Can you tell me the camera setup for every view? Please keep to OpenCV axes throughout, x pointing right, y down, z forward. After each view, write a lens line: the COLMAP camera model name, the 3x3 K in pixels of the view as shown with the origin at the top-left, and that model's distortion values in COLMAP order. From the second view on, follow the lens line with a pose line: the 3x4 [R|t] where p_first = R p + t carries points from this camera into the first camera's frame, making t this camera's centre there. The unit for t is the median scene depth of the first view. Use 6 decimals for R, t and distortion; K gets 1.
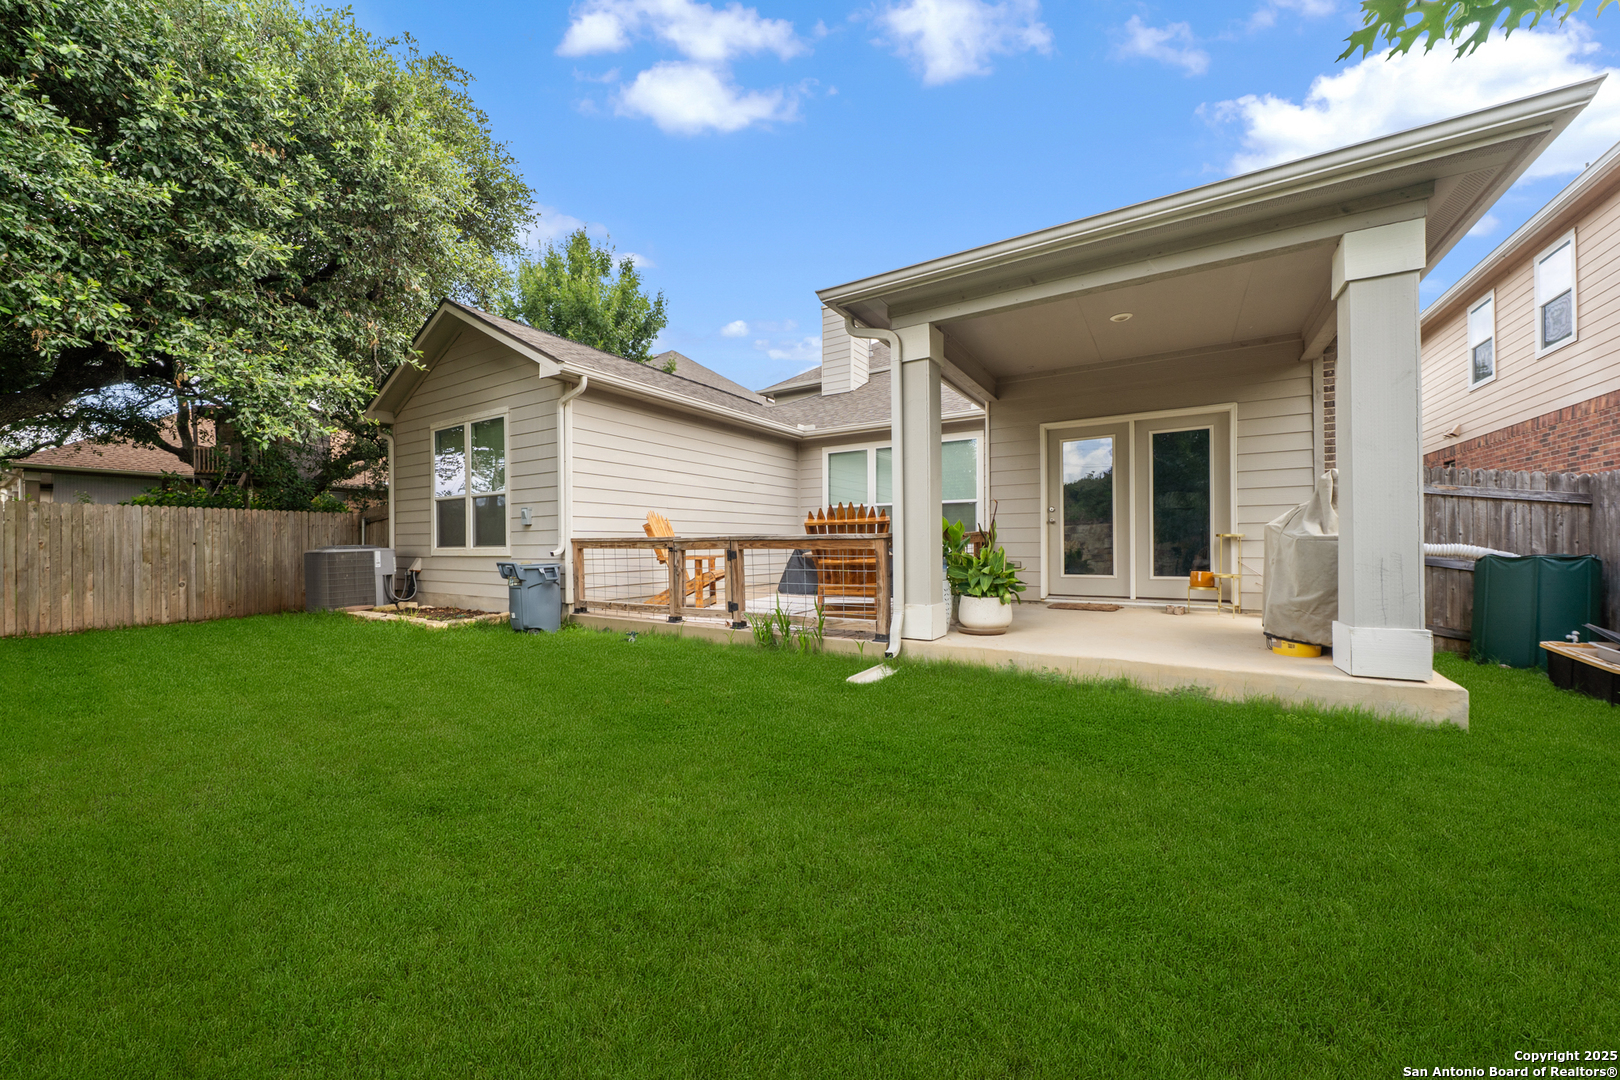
lens RADIAL K [[589.9, 0, 813.4], [0, 589.9, 542.1], [0, 0, 1]] dist [-0.006271, 0.000786]
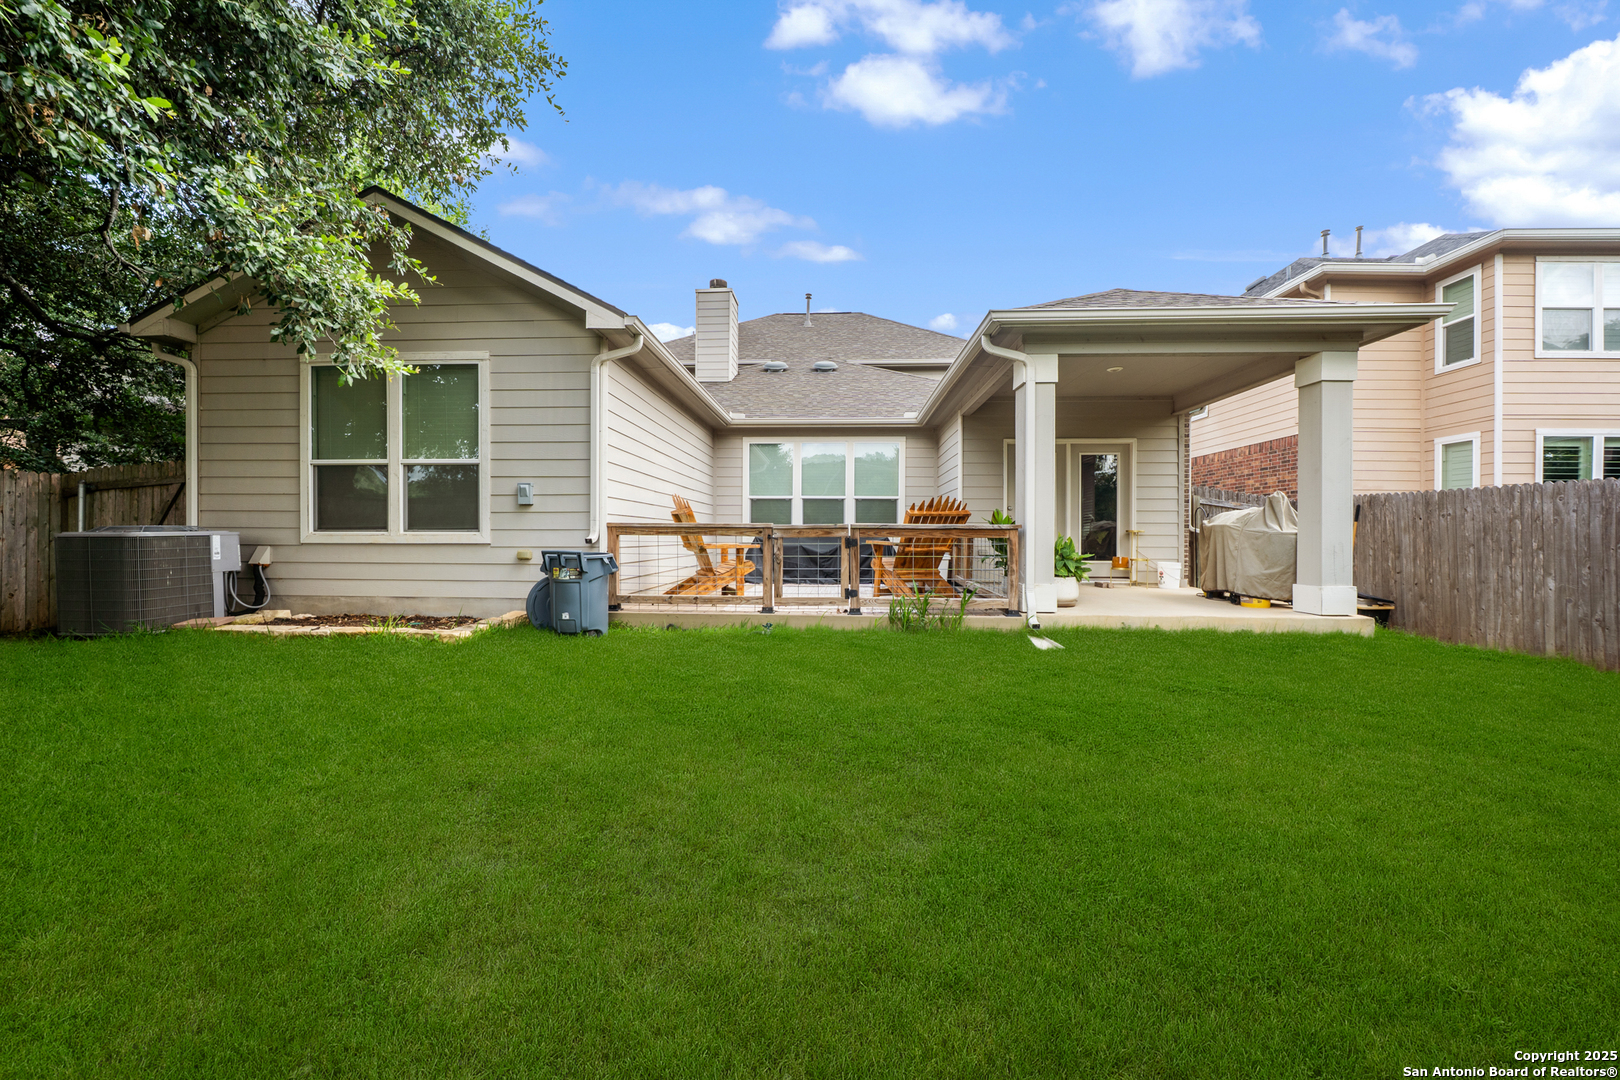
lens RADIAL K [[589.9, 0, 812.2], [0, 589.9, 538.8], [0, 0, 1]] dist [-0.006271, 0.000786]
pose [[0.873544, 0.009636, 0.486649, -0.562224], [-0.012649, 0.999916, 0.002905, 0.010469], [-0.486580, -0.008693, 0.873593, 0.114269]]
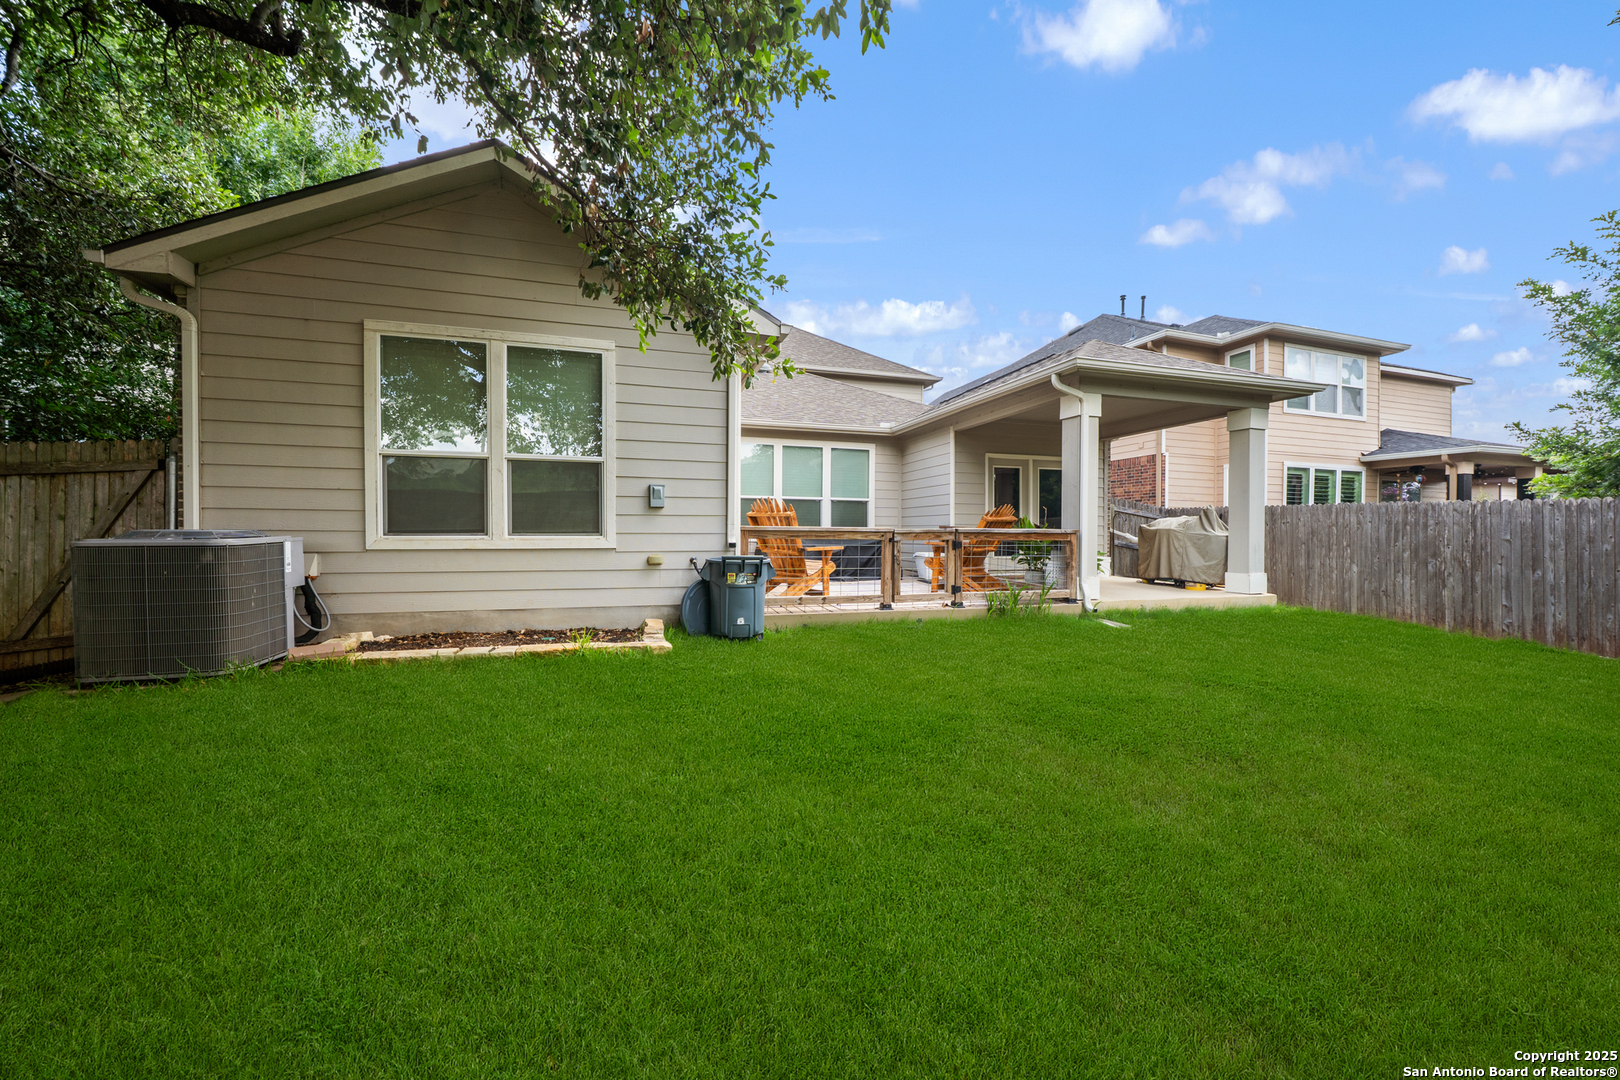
lens RADIAL K [[589.9, 0, 814.4], [0, 589.9, 539.4], [0, 0, 1]] dist [-0.006271, 0.000786]
pose [[0.660003, 0.000980, 0.751262, -0.972891], [-0.013020, 0.999864, 0.010134, 0.002177], [-0.751150, -0.016470, 0.659926, 0.358573]]
